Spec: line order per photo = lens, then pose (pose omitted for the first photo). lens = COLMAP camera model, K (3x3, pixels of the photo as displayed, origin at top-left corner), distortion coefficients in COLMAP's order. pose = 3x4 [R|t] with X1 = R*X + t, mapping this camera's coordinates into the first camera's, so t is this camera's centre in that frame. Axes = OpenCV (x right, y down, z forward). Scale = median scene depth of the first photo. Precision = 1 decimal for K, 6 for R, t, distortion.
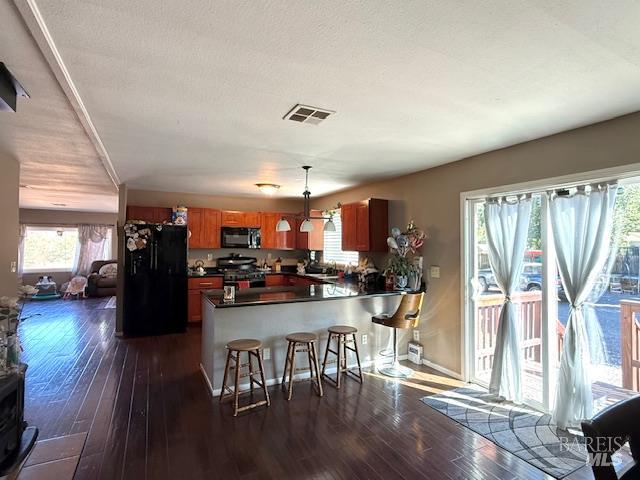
lens RADIAL K [[335.5, 0, 323.6], [0, 335.5, 239.8], [0, 0, 1]] dist [0.001153, -0.000010]
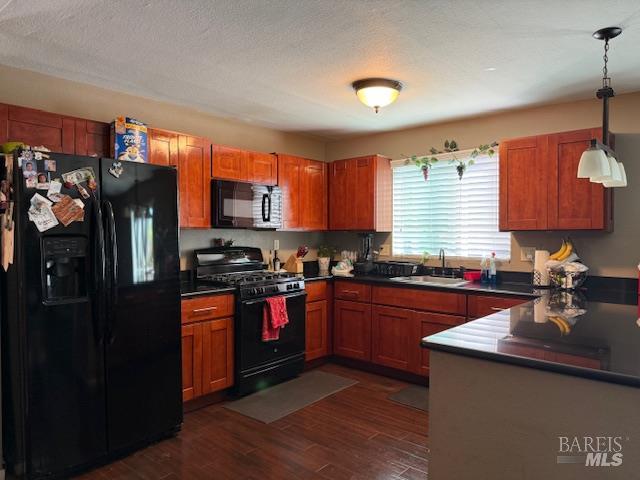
lens RADIAL K [[453.5, 0, 318.1], [0, 453.5, 240.8], [0, 0, 1]] dist [0.029526, -0.047449]
pose [[0.925792, -0.010801, 0.377880, -0.423202], [-0.003939, 0.999262, 0.038214, 0.020273], [-0.378014, -0.036866, 0.925066, 0.410817]]
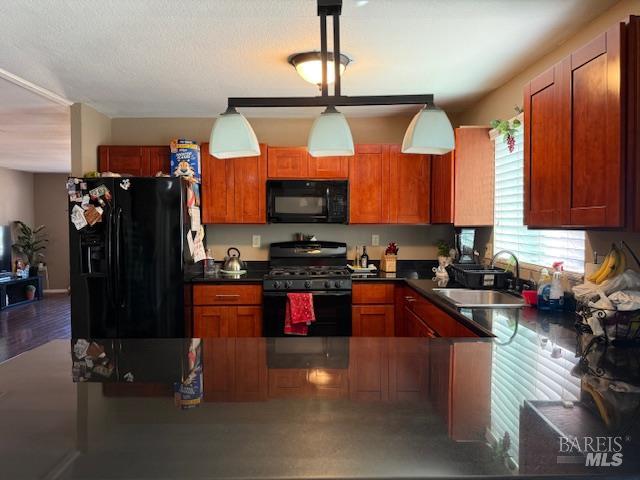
lens RADIAL K [[453.5, 0, 322.8], [0, 453.5, 242.8], [0, 0, 1]] dist [0.029526, -0.047449]
pose [[0.888916, 0.011278, -0.457932, 0.074062], [0.018869, 0.997947, 0.061205, 0.015099], [0.457682, -0.063047, 0.886878, 0.471830]]
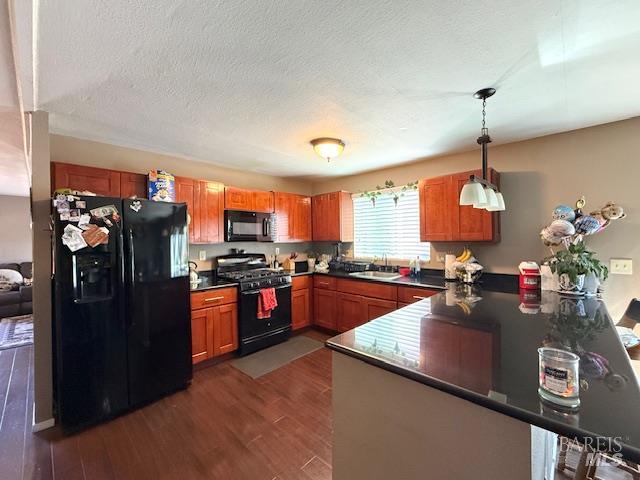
lens RADIAL K [[267.5, 0, 319.4], [0, 267.5, 237.9], [0, 0, 1]] dist [-0.011543, 0.002373]
pose [[0.945089, -0.017909, 0.326322, -0.317352], [0.011879, 0.999720, 0.020460, 0.008904], [-0.326597, -0.015460, 0.945037, 0.461108]]
